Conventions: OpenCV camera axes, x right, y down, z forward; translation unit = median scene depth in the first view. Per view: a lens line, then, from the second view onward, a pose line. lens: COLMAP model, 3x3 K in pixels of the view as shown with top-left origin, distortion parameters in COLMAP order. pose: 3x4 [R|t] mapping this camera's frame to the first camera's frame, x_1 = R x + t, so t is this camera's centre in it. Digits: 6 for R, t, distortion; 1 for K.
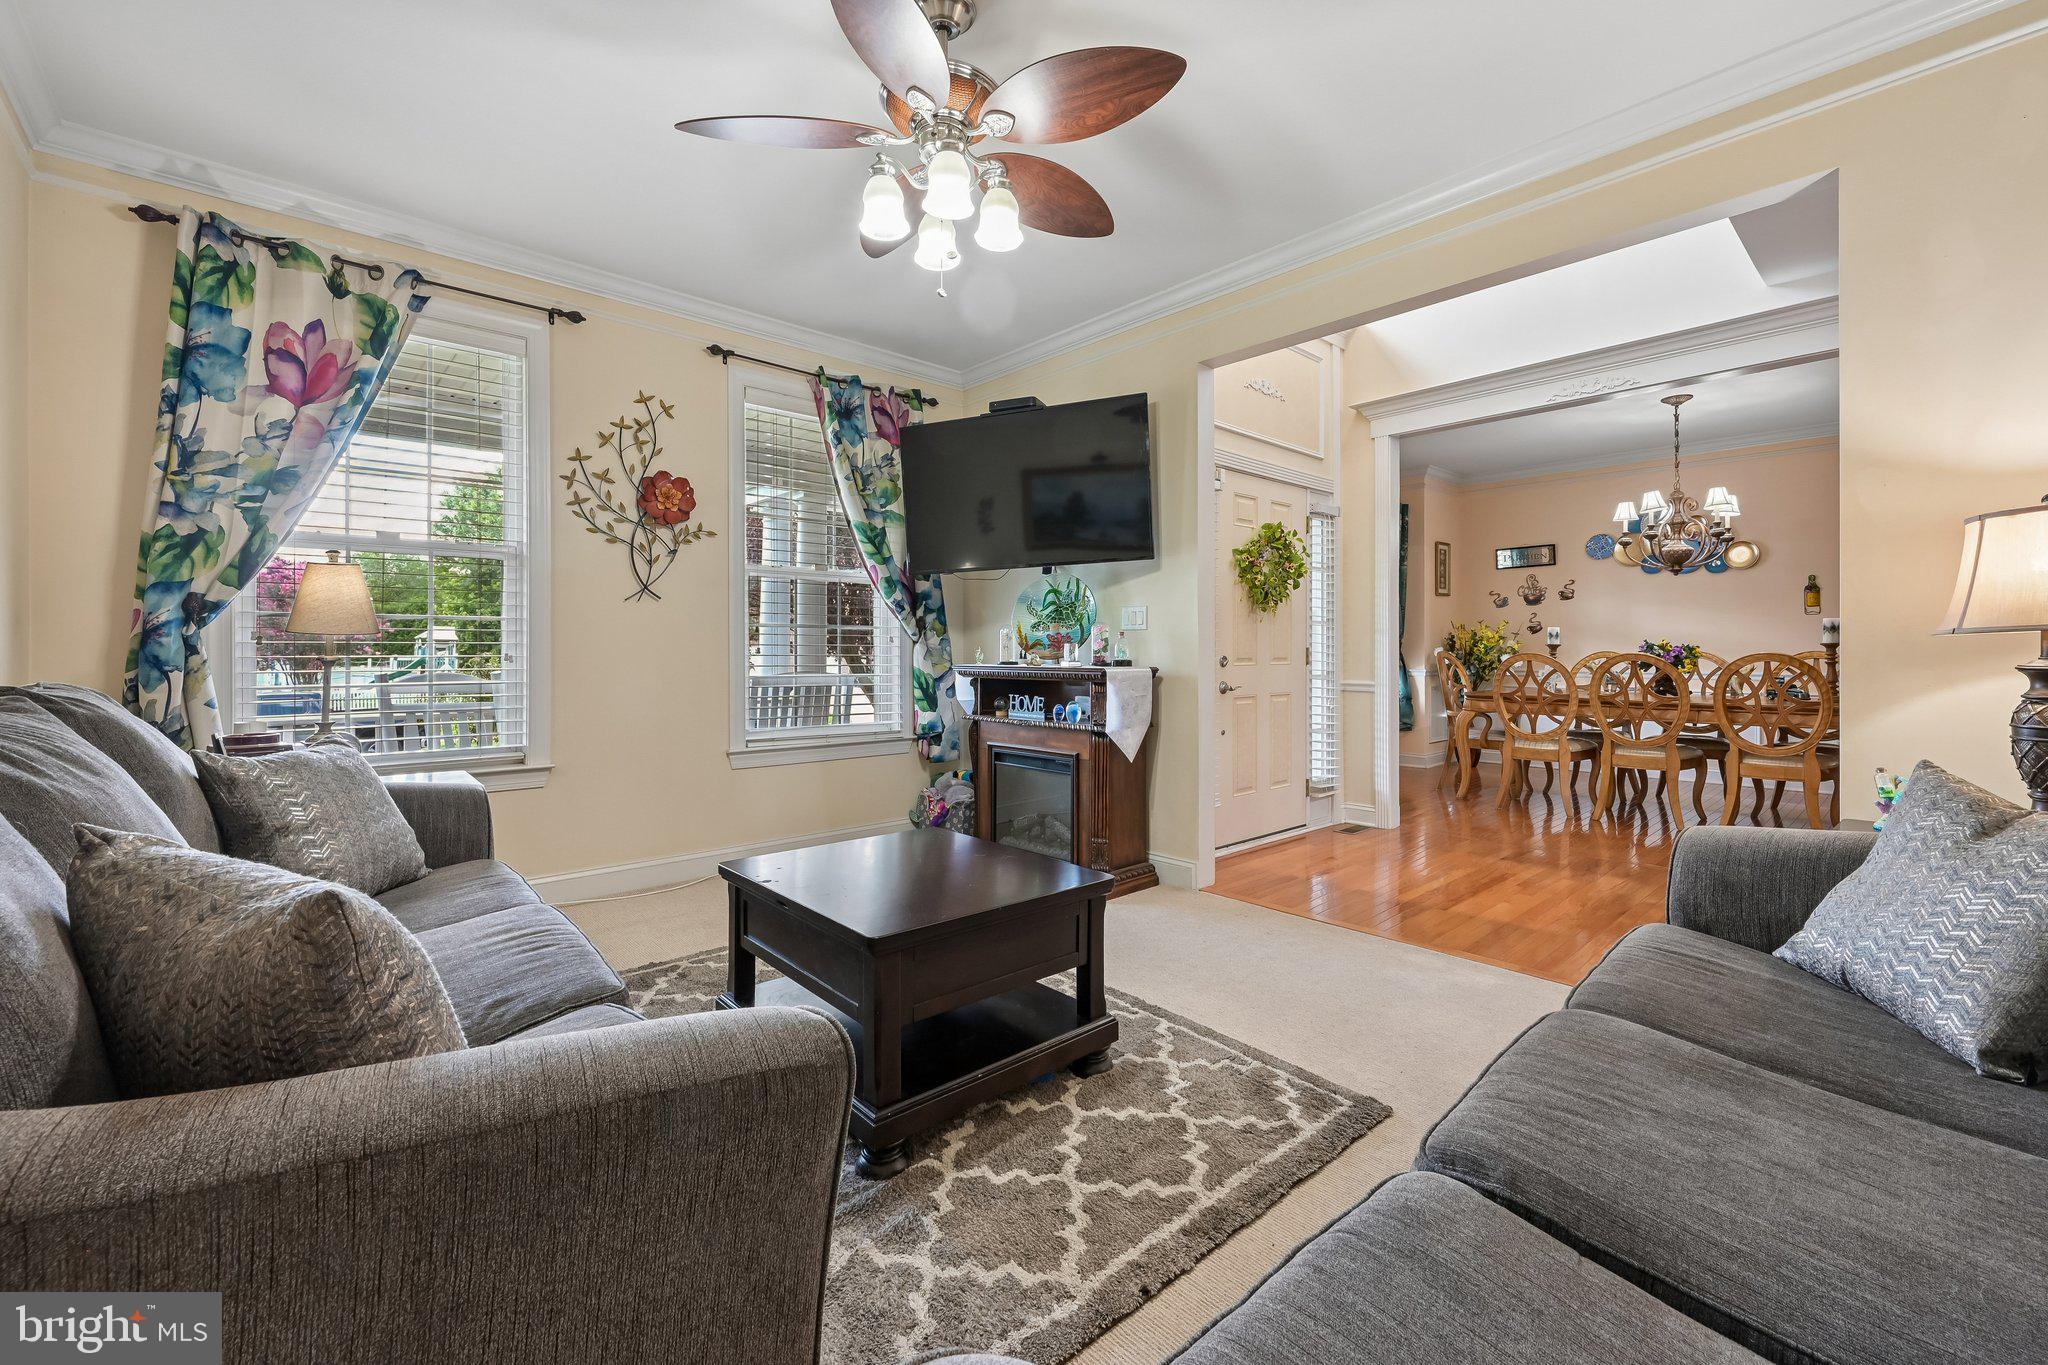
lens RADIAL K [[835.7, 0, 1034.5], [0, 835.7, 649.5], [0, 0, 1]] dist [-0.001554, -0.000110]
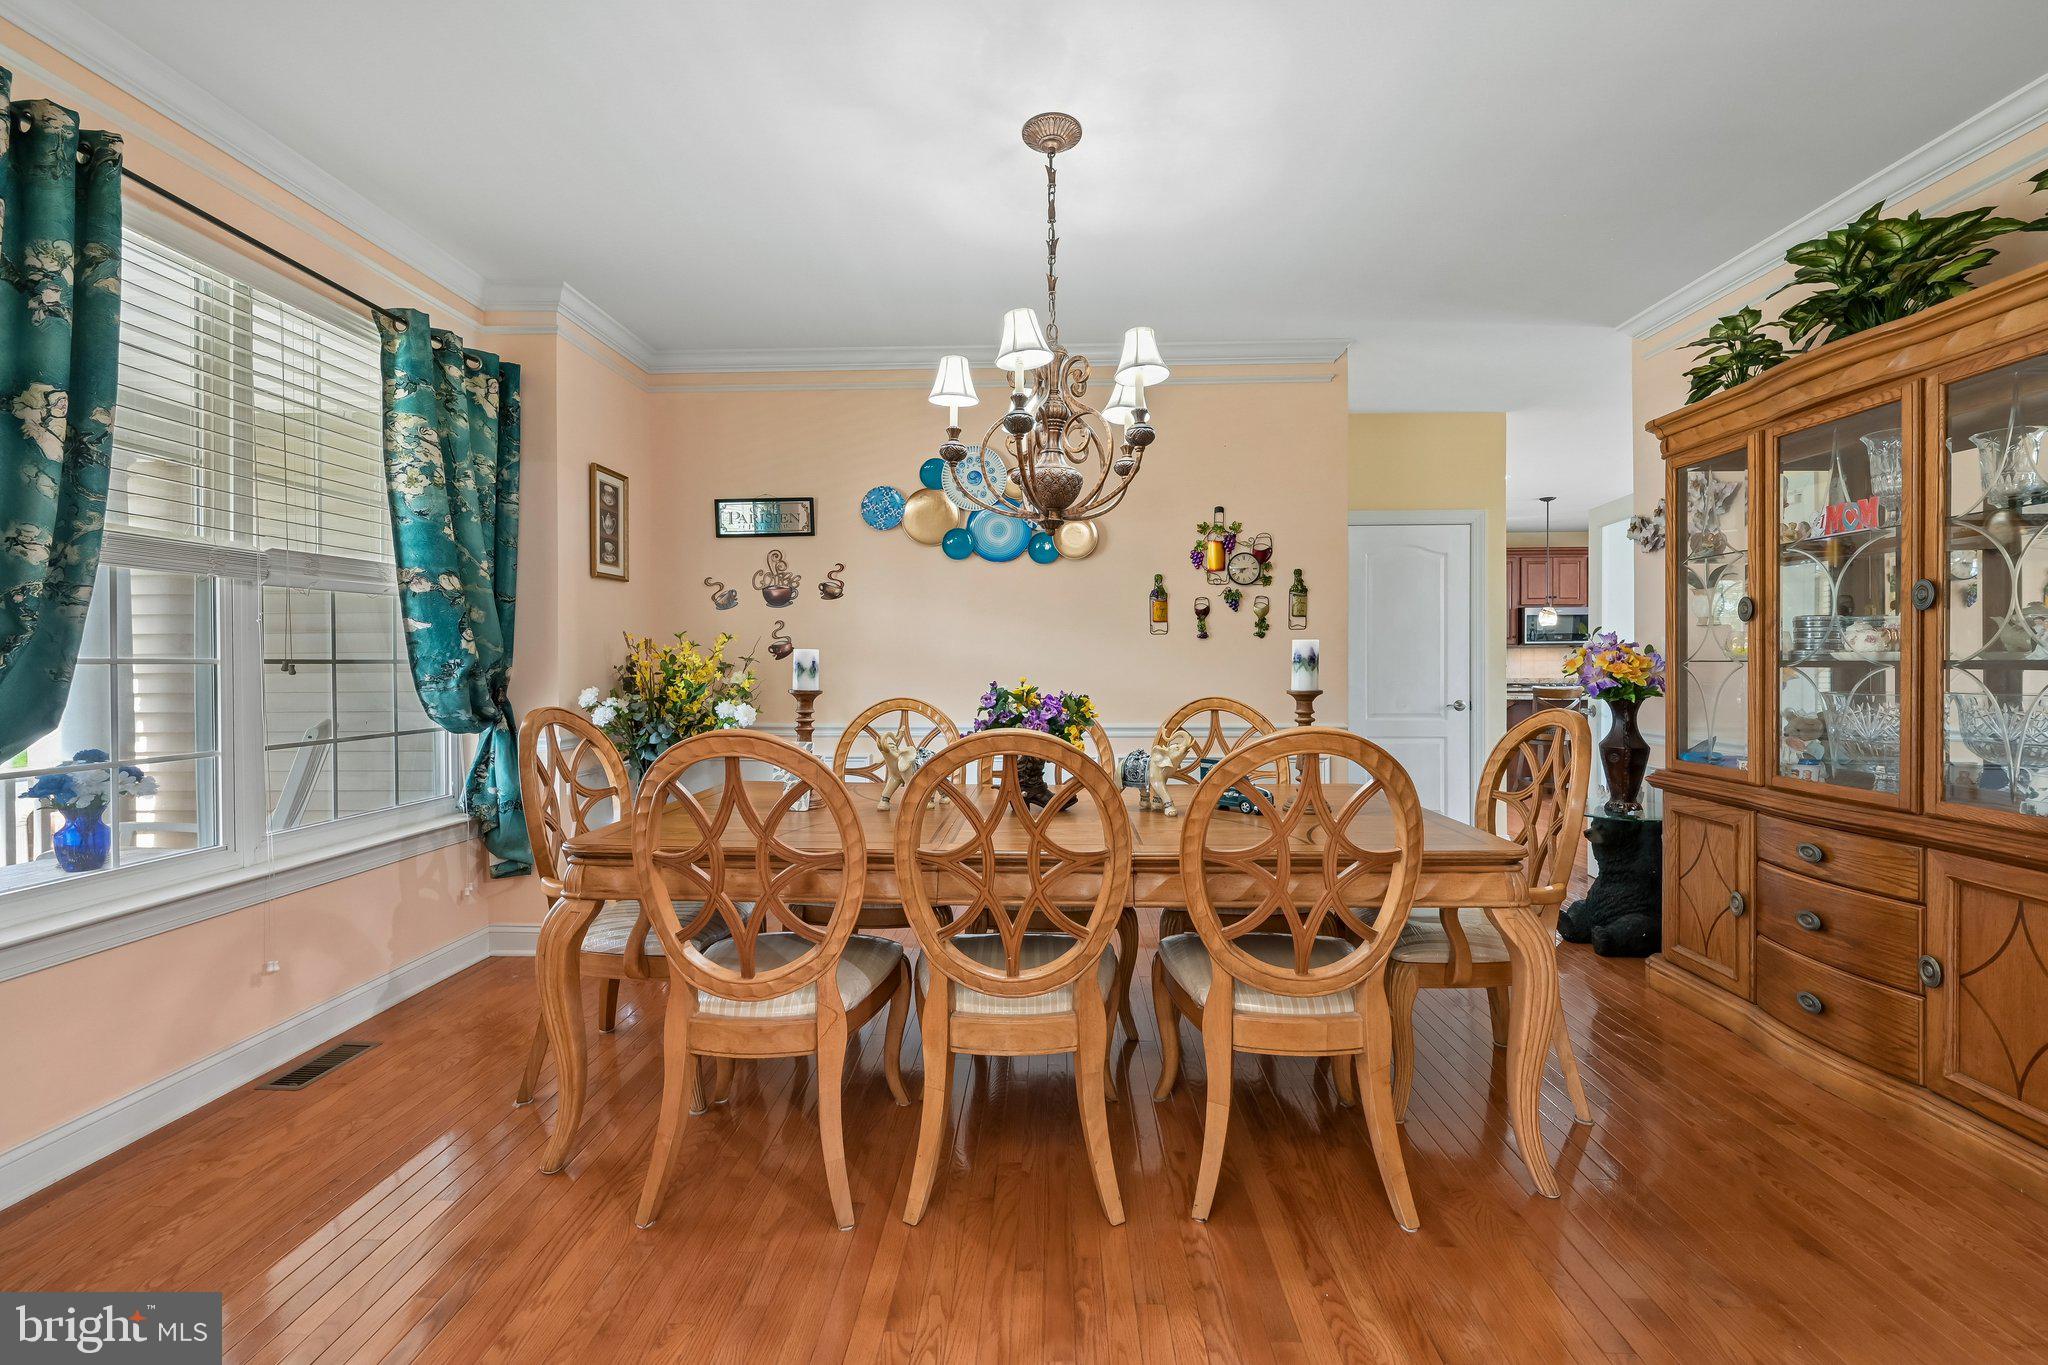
lens RADIAL K [[835.7, 0, 1034.5], [0, 835.7, 649.5], [0, 0, 1]] dist [-0.001554, -0.000110]
pose [[0.690589, 0.010843, 0.723167, 0.359282], [0.002391, 0.999848, -0.017274, -0.017297], [-0.723244, 0.013658, 0.690458, 0.567471]]
